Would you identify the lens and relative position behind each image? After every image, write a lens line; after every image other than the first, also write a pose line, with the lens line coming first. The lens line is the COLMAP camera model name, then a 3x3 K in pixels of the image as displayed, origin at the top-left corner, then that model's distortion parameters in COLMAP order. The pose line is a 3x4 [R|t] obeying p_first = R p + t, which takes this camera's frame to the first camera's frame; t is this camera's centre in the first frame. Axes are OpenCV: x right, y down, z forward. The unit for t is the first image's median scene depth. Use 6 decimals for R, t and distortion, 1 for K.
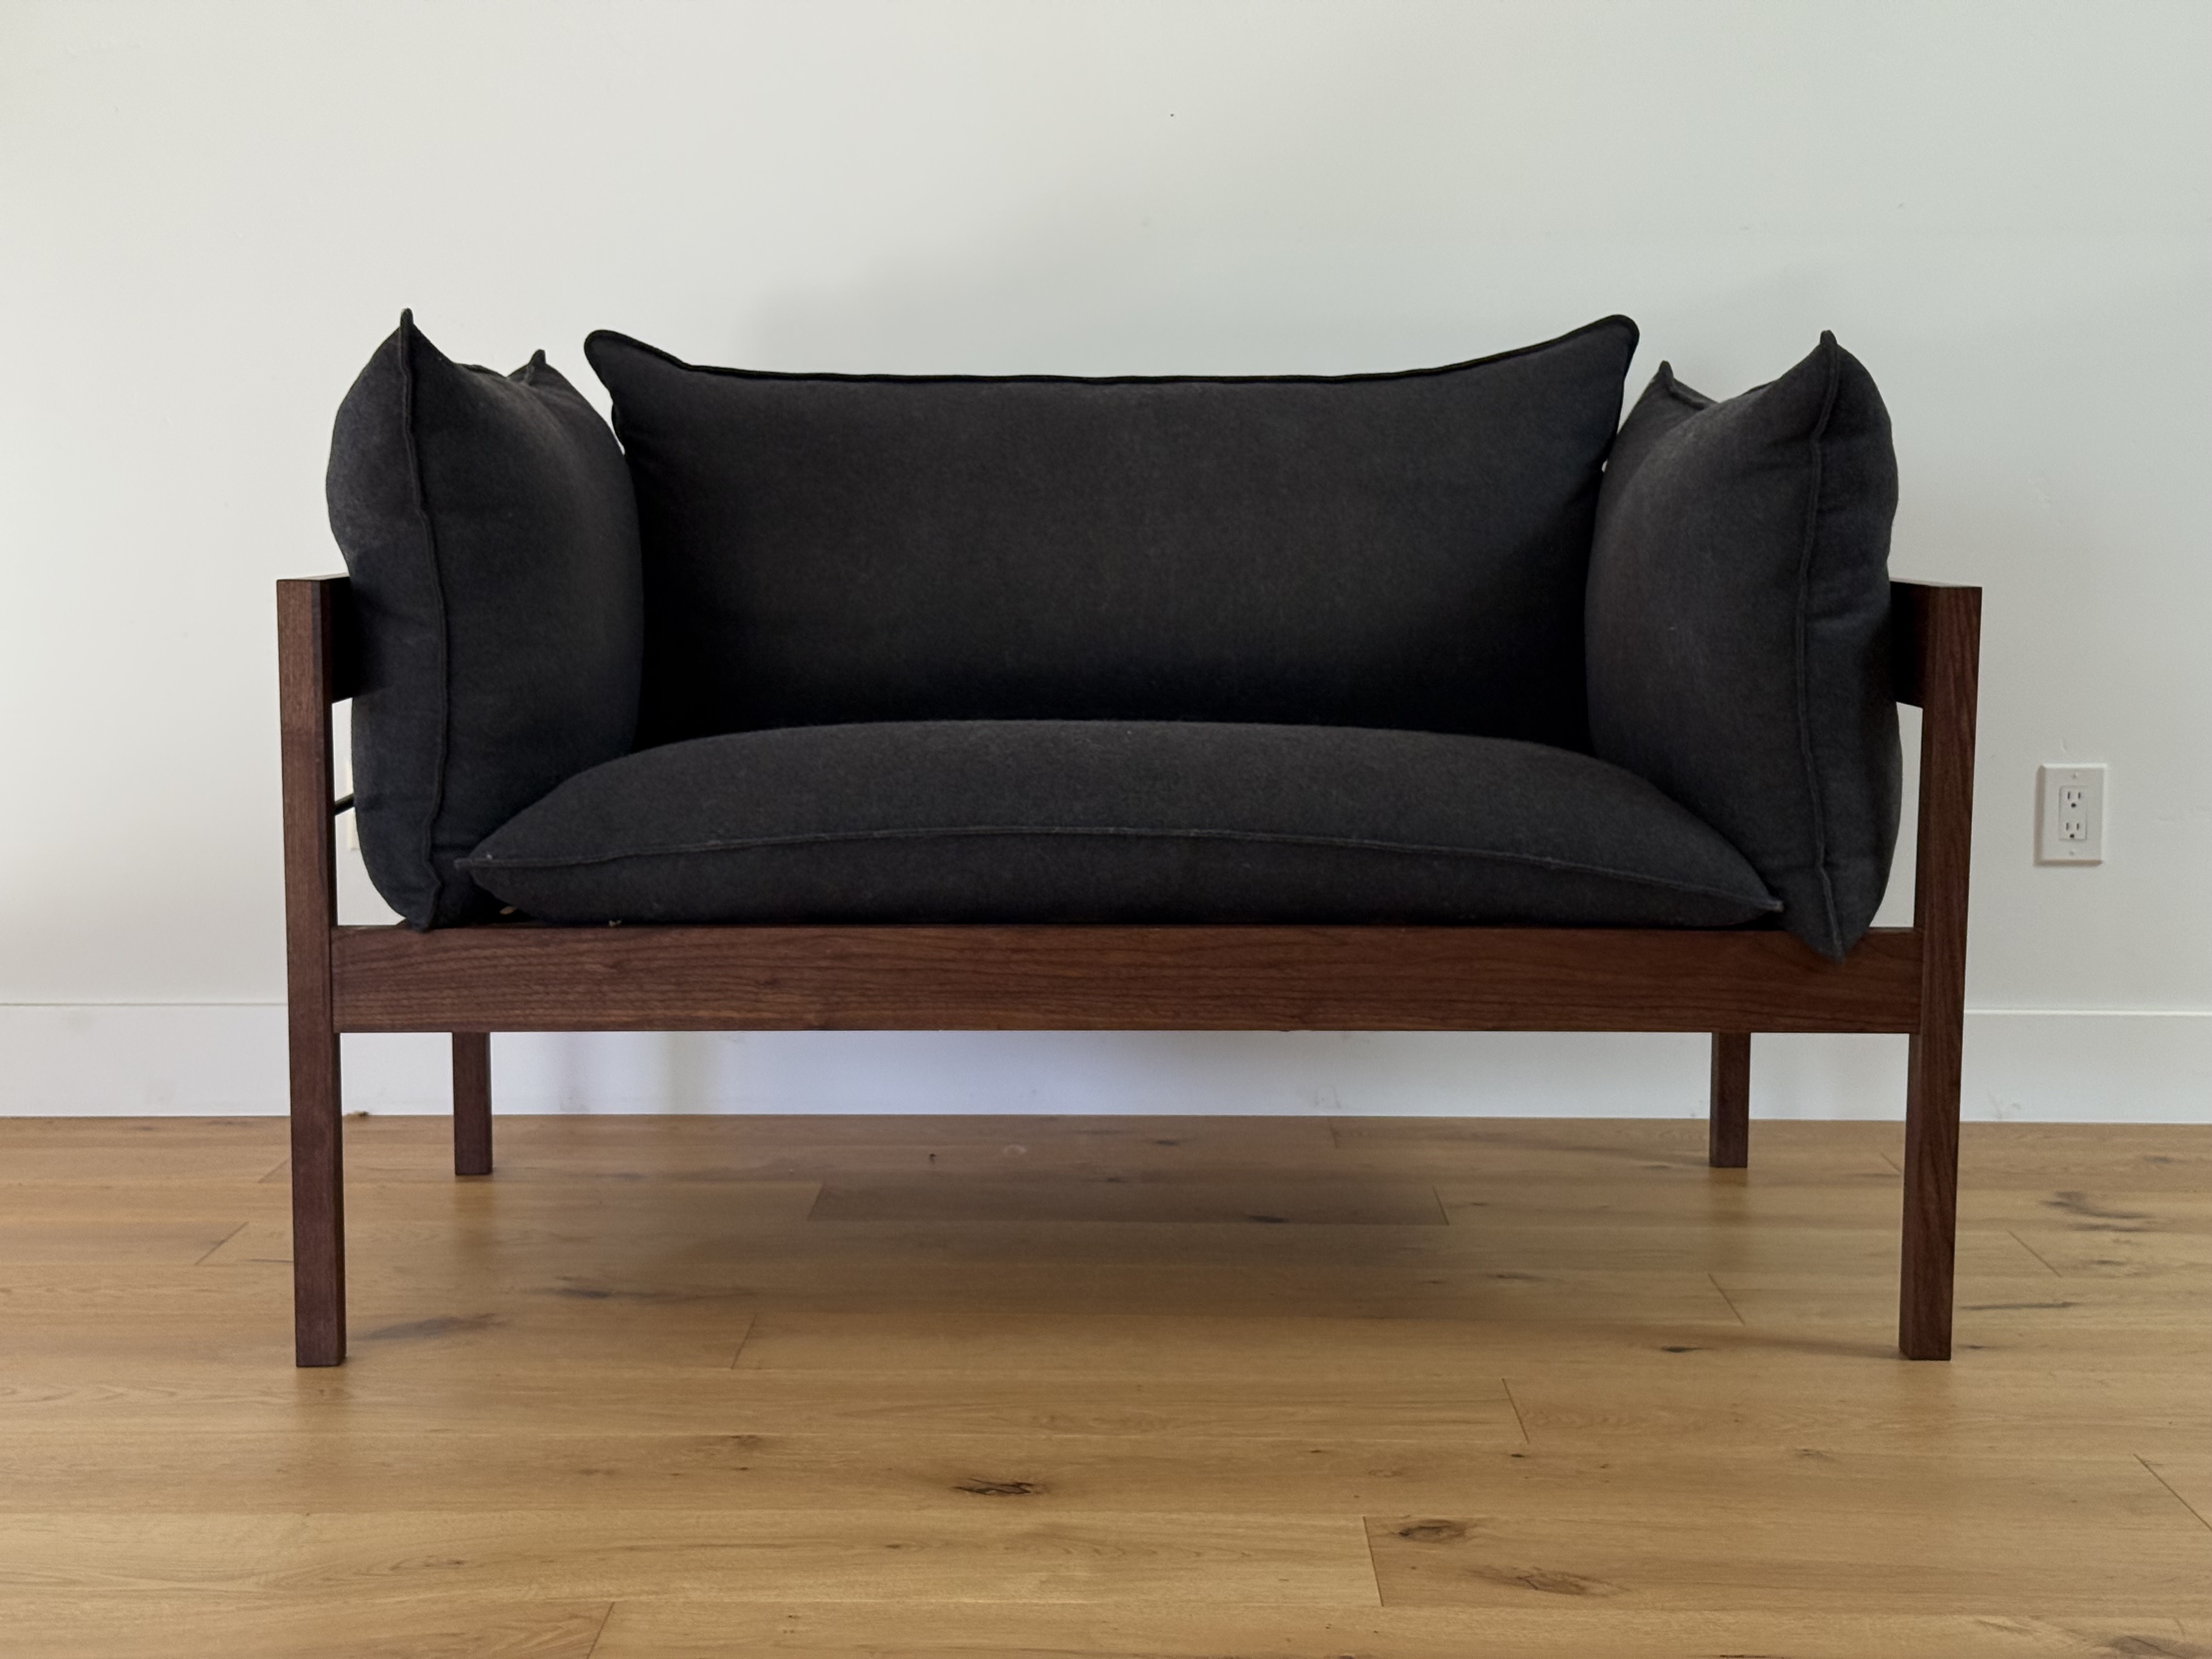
lens RADIAL K [[3095.6, 0, 1111.2], [0, 3095.6, 839.1], [0, 0, 1]] dist [0.187573, -0.369637]
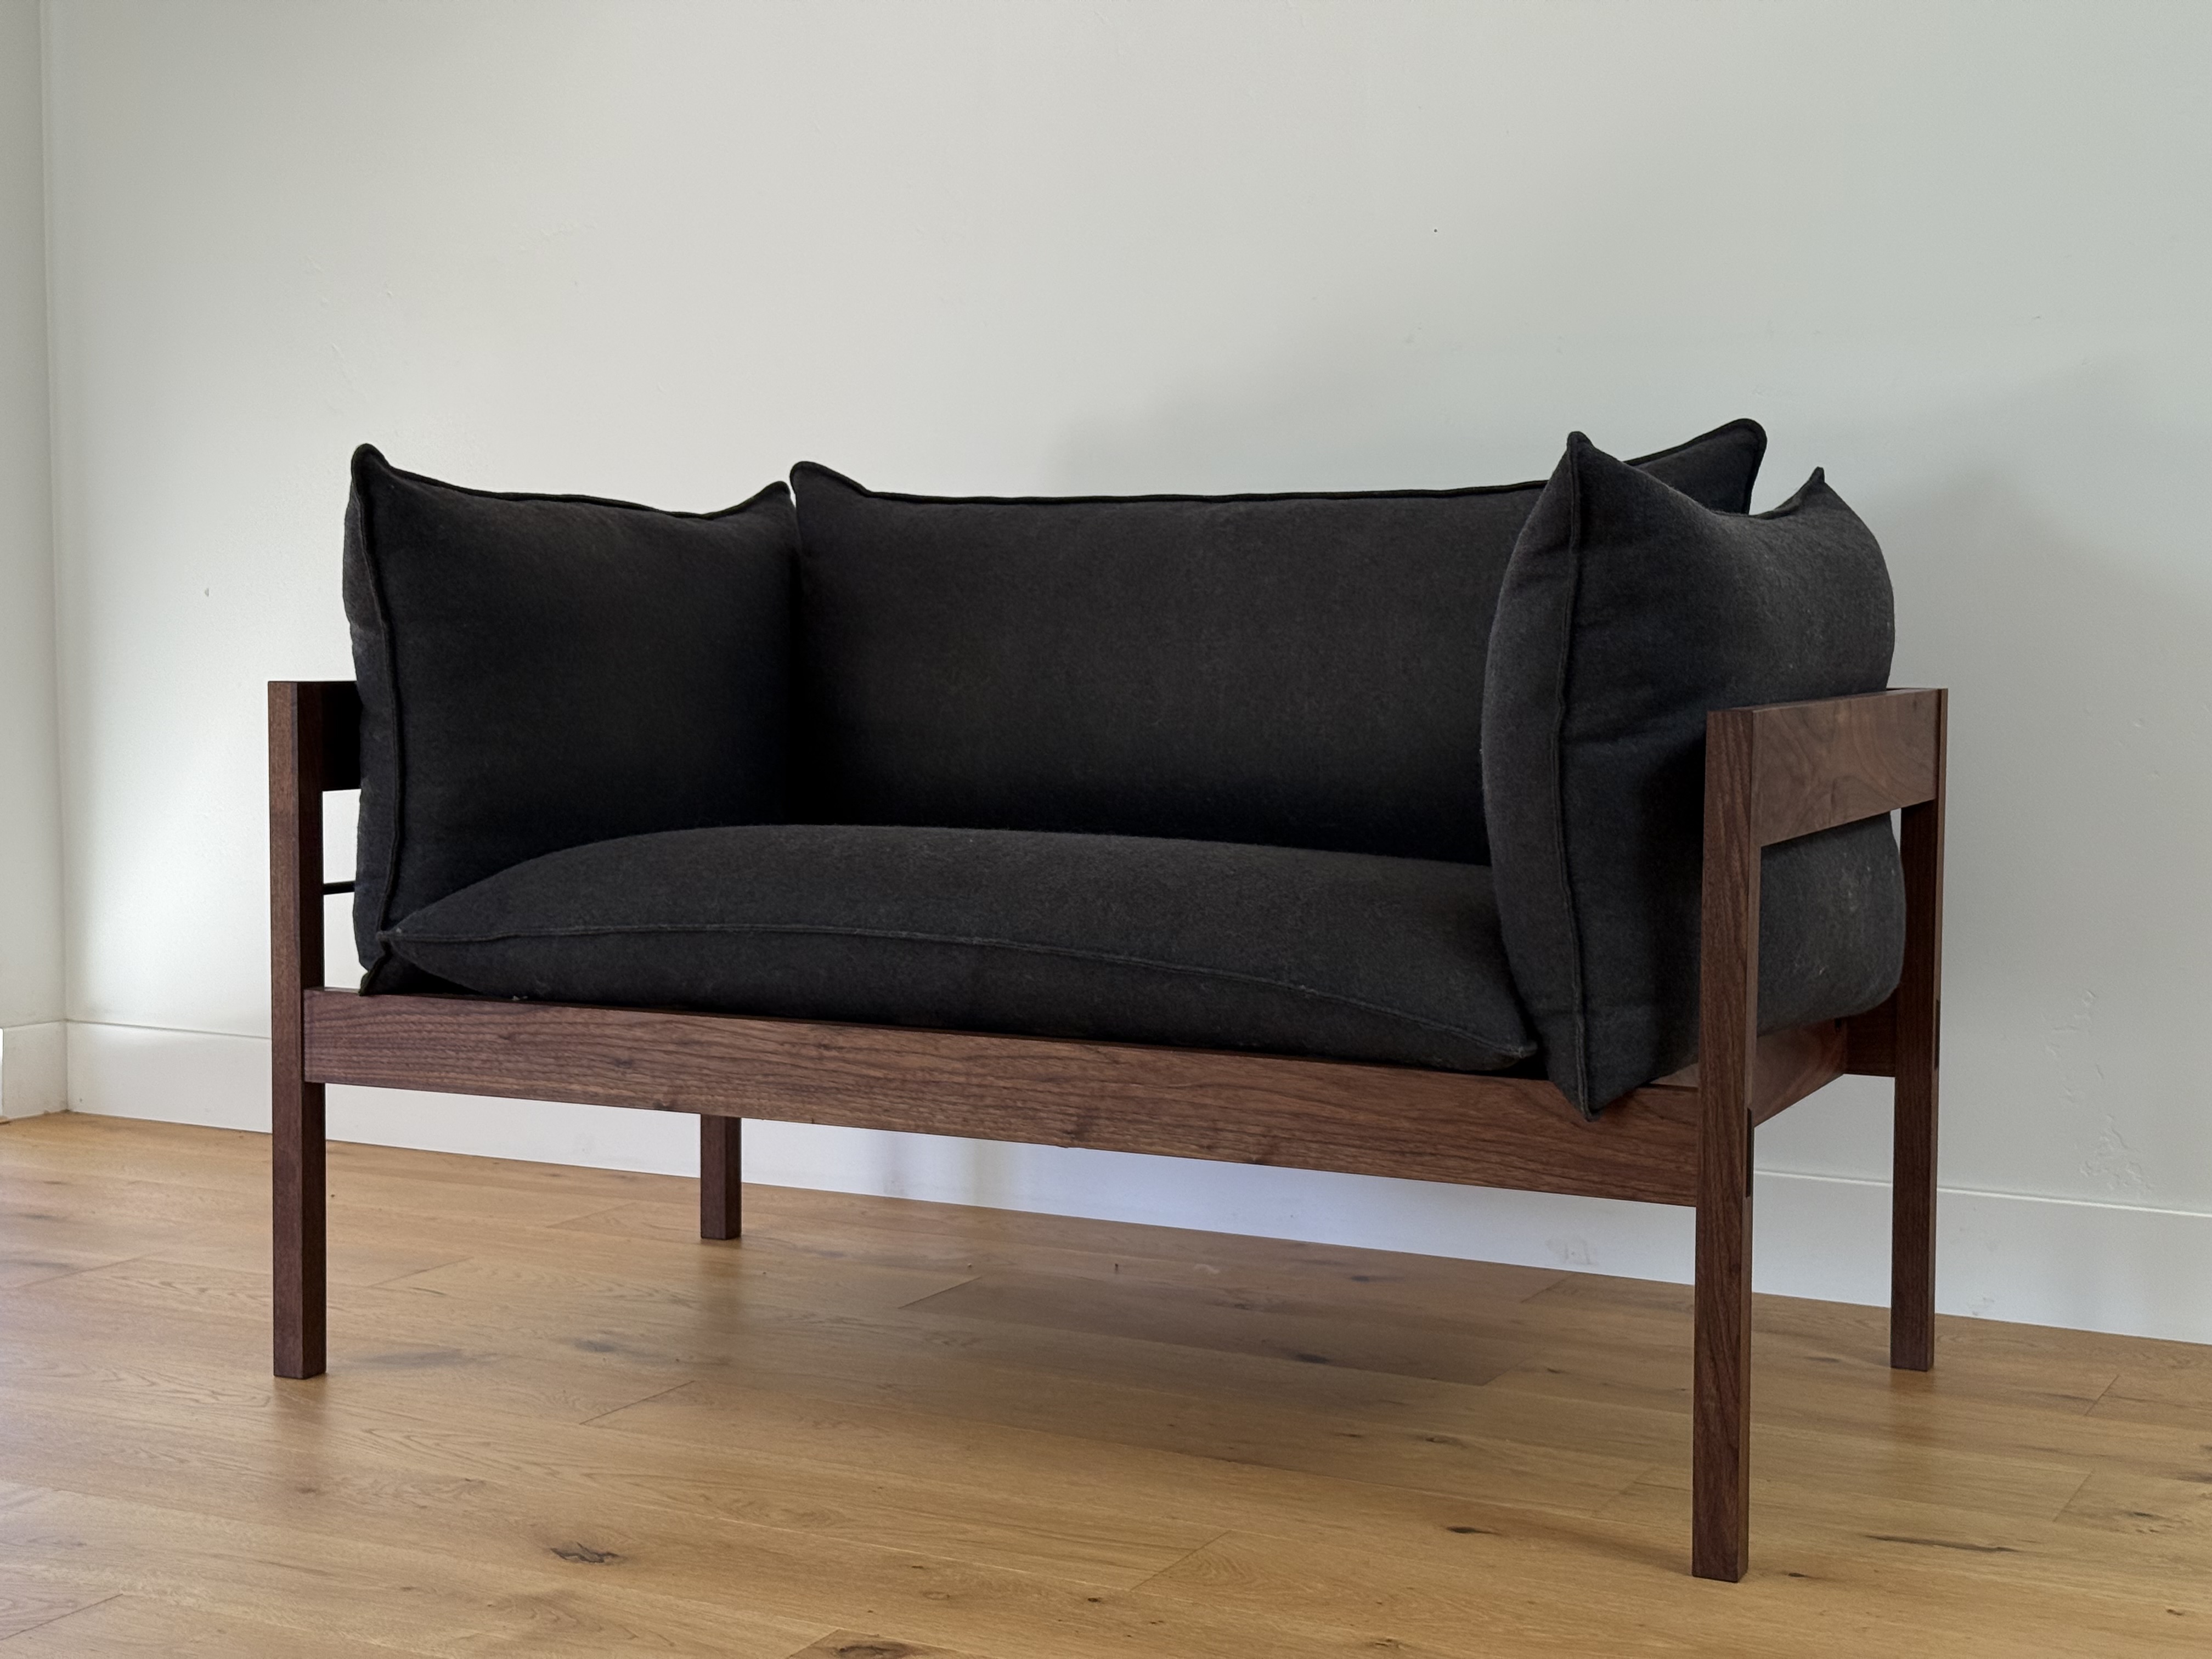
lens RADIAL K [[3091.4, 0, 1095.7], [0, 3091.4, 835.3], [0, 0, 1]] dist [0.177488, -0.307704]
pose [[0.887183, 0.033969, -0.460166, 0.521320], [-0.055085, 0.997952, -0.032534, -0.005715], [0.458119, 0.054211, 0.887236, 0.125259]]
